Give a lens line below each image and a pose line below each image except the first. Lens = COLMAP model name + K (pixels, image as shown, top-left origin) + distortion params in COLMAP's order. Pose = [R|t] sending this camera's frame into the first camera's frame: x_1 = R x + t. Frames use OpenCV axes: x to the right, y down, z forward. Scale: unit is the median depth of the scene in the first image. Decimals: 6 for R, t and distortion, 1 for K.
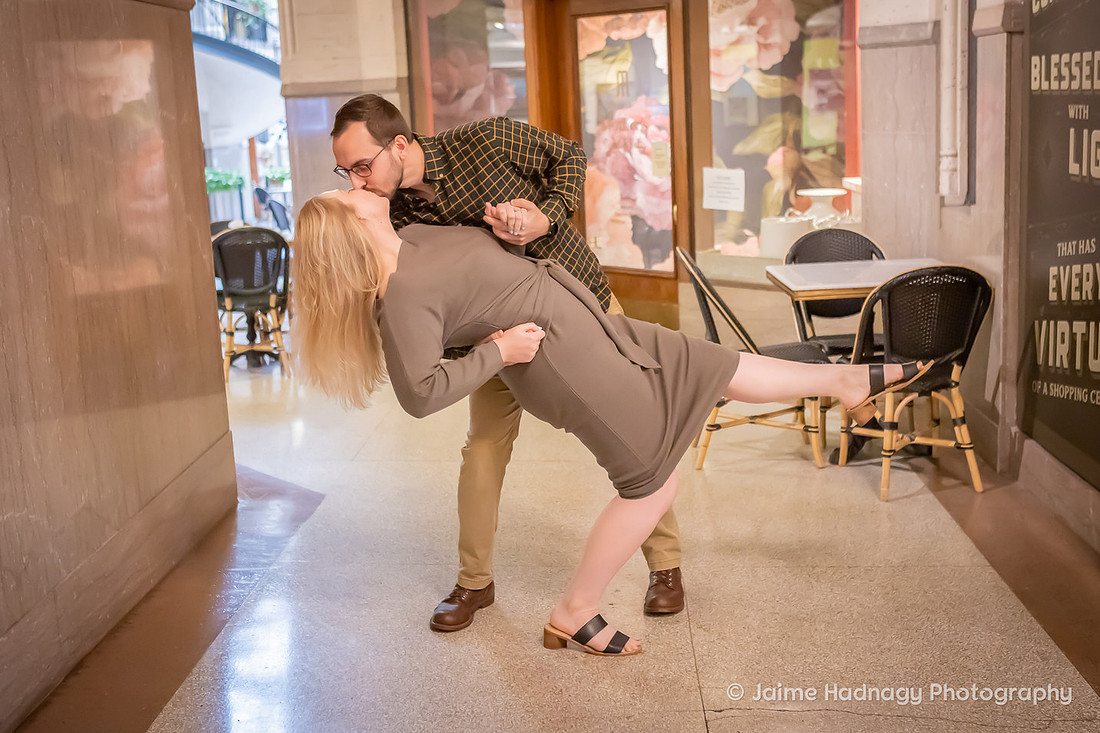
lens RADIAL K [[1371.8, 0, 550.0], [0, 1371.8, 366.5], [0, 0, 1]] dist [-0.053311, 0.009631]
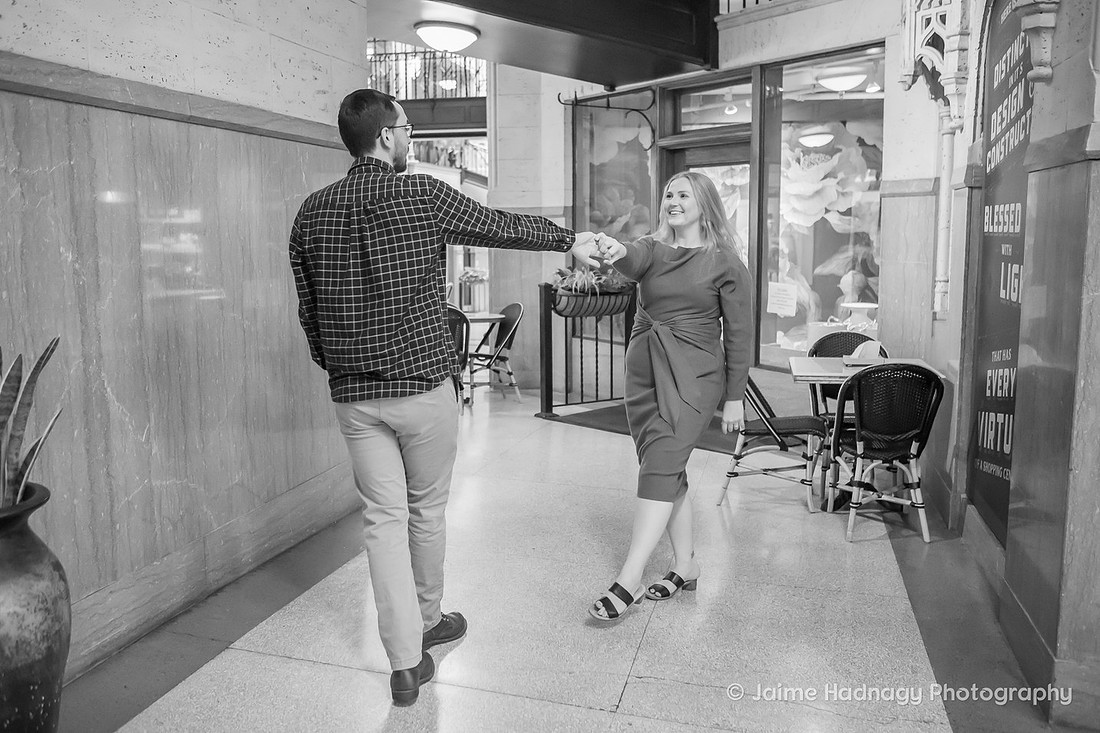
lens RADIAL K [[1024.2, 0, 550.0], [0, 1024.2, 366.5], [0, 0, 1]] dist [-0.070162, 0.002129]
pose [[0.974917, 0.068420, -0.211790, 0.156903], [-0.080369, 0.995593, -0.048324, 0.002260], [0.207551, 0.064133, 0.976120, -0.008850]]
